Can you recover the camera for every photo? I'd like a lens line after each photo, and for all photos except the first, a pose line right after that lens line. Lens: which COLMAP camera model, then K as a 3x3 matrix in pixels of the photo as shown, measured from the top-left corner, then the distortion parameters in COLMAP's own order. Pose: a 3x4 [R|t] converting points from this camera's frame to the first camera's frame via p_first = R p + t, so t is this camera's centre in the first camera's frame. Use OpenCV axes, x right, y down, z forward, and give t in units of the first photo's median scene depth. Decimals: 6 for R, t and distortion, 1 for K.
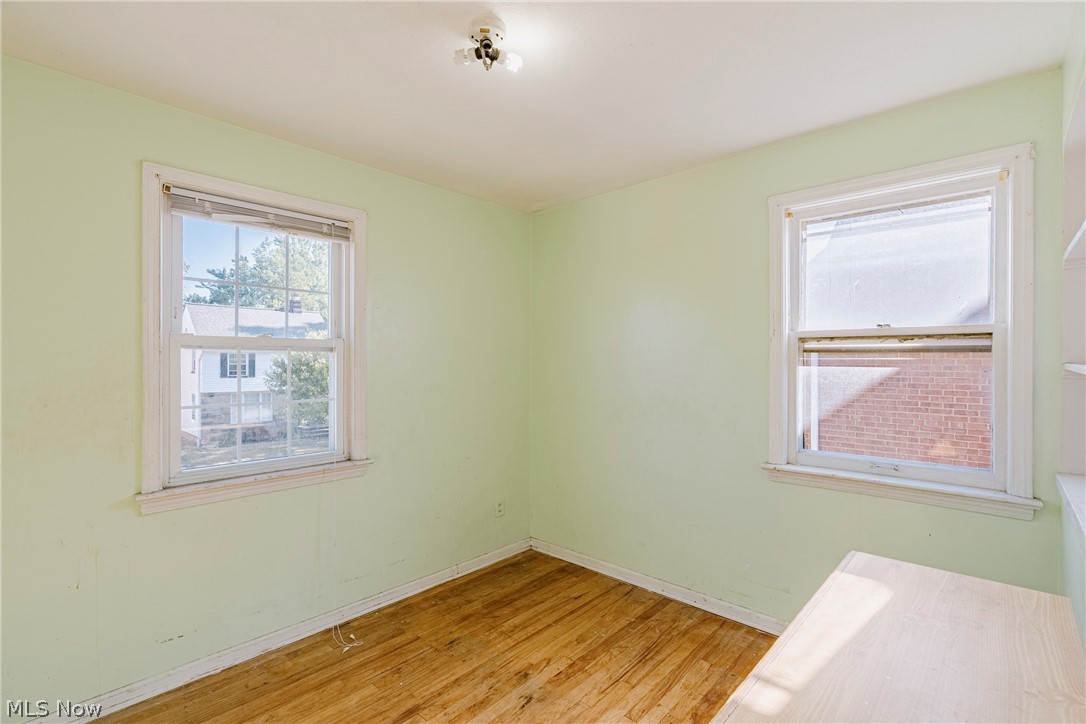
lens RADIAL K [[496.2, 0, 546.2], [0, 496.2, 360.4], [0, 0, 1]] dist [-0.006142, 0.000808]
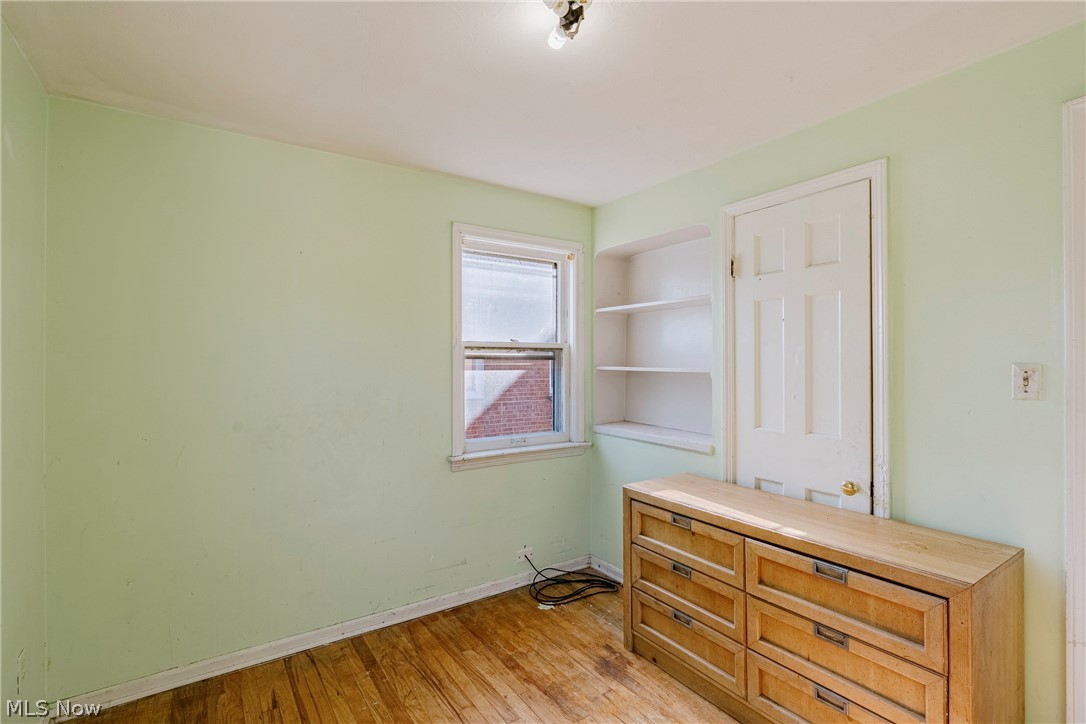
lens RADIAL K [[501.1, 0, 547.2], [0, 501.1, 359.3], [0, 0, 1]] dist [-0.012130, 0.005328]
pose [[0.235856, 0.007930, 0.971756, -0.660525], [0.003802, 0.999952, -0.009083, -0.003314], [-0.971780, 0.005837, 0.235815, 0.563102]]
